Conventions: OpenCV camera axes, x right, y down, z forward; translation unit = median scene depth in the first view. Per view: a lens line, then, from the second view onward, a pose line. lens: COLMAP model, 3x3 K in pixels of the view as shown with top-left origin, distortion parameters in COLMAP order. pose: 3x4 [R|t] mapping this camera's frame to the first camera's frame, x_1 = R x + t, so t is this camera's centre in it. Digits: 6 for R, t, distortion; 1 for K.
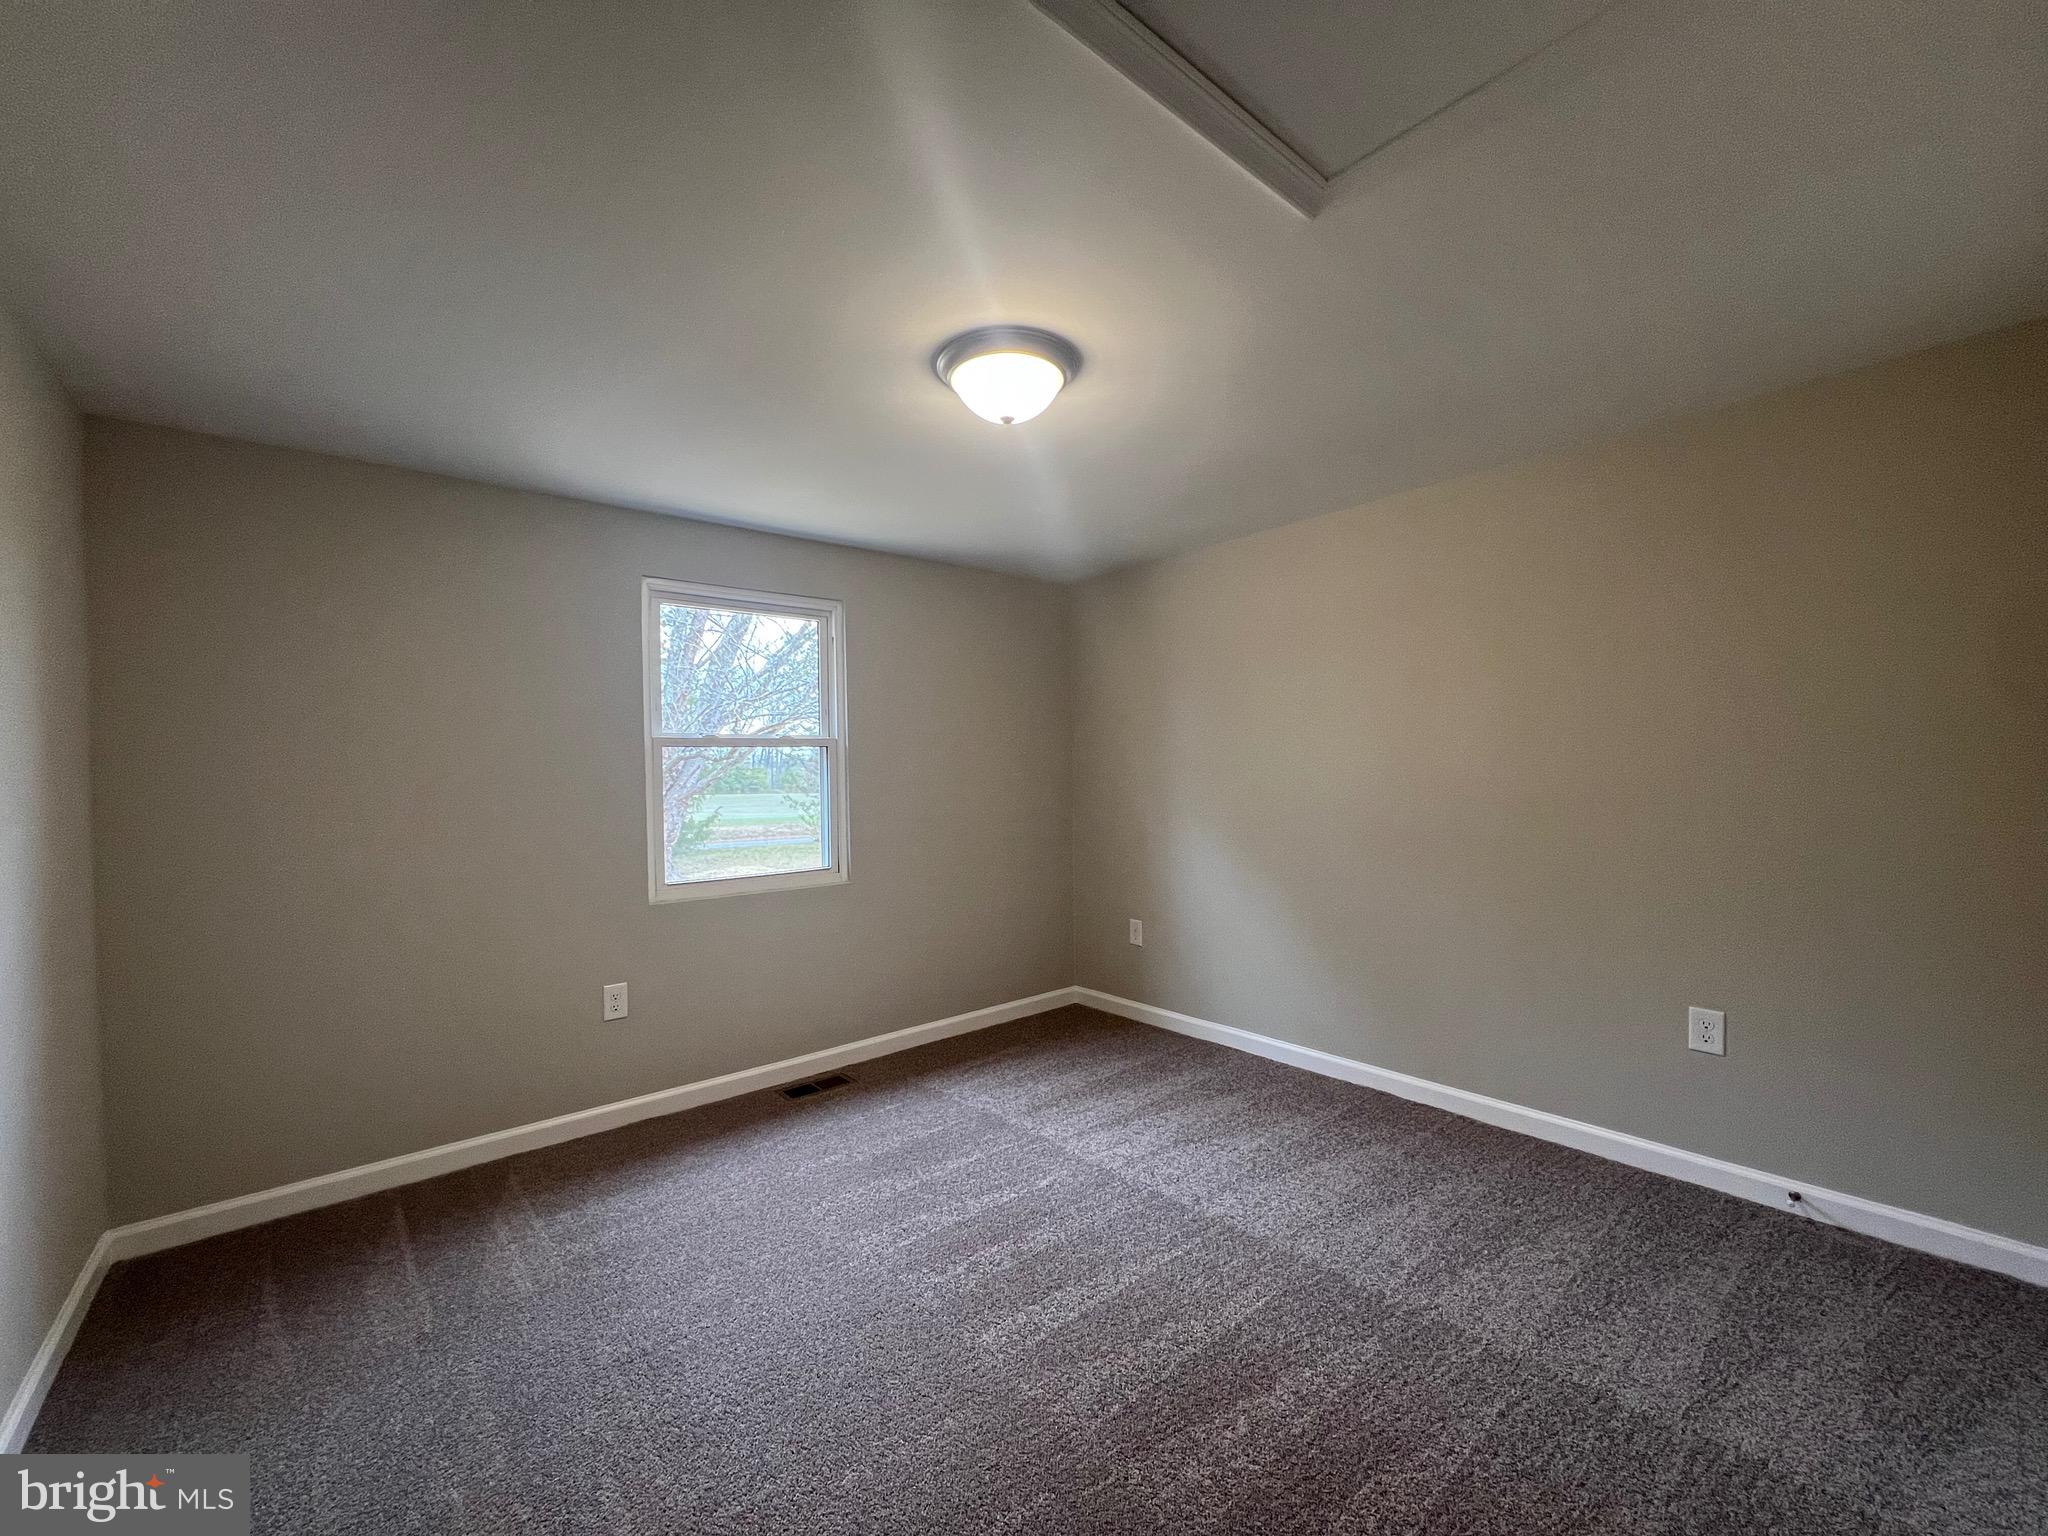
lens RADIAL K [[819.0, 0, 1024.0], [0, 819.0, 768.0], [0, 0, 1]] dist [-0.001069, -0.000092]
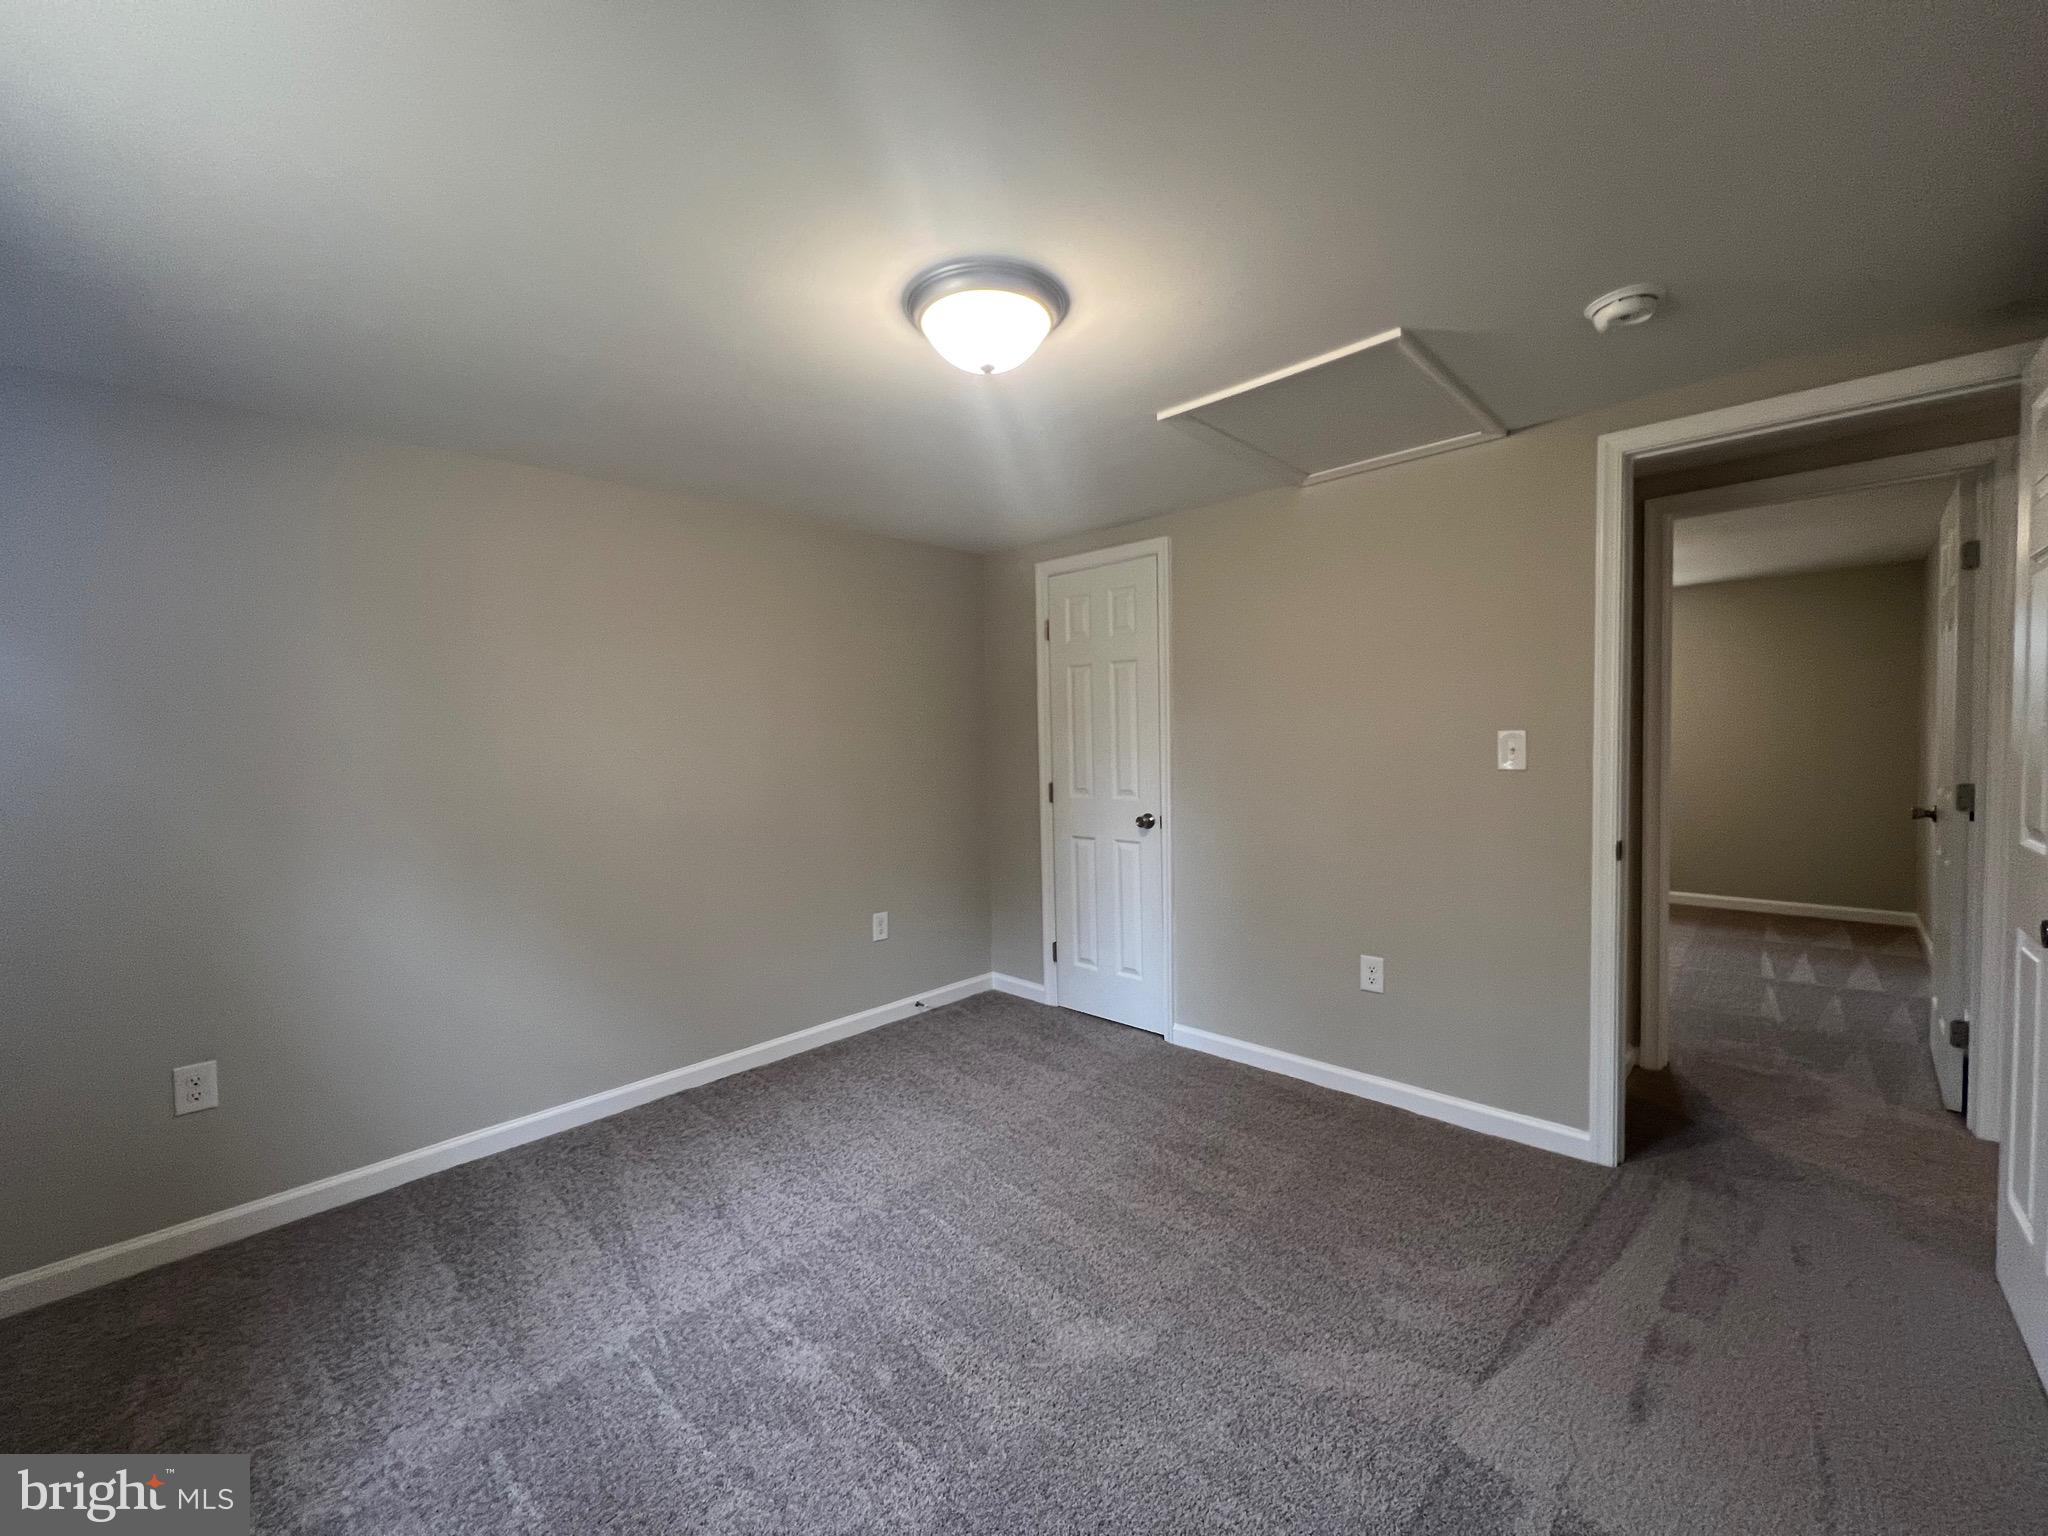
lens RADIAL K [[819.0, 0, 1024.0], [0, 819.0, 768.0], [0, 0, 1]] dist [-0.001069, -0.000092]
pose [[-0.105503, -0.013730, 0.994324, -0.692128], [0.023587, 0.999589, 0.016305, -0.003228], [-0.994139, 0.025173, -0.105135, 0.803773]]
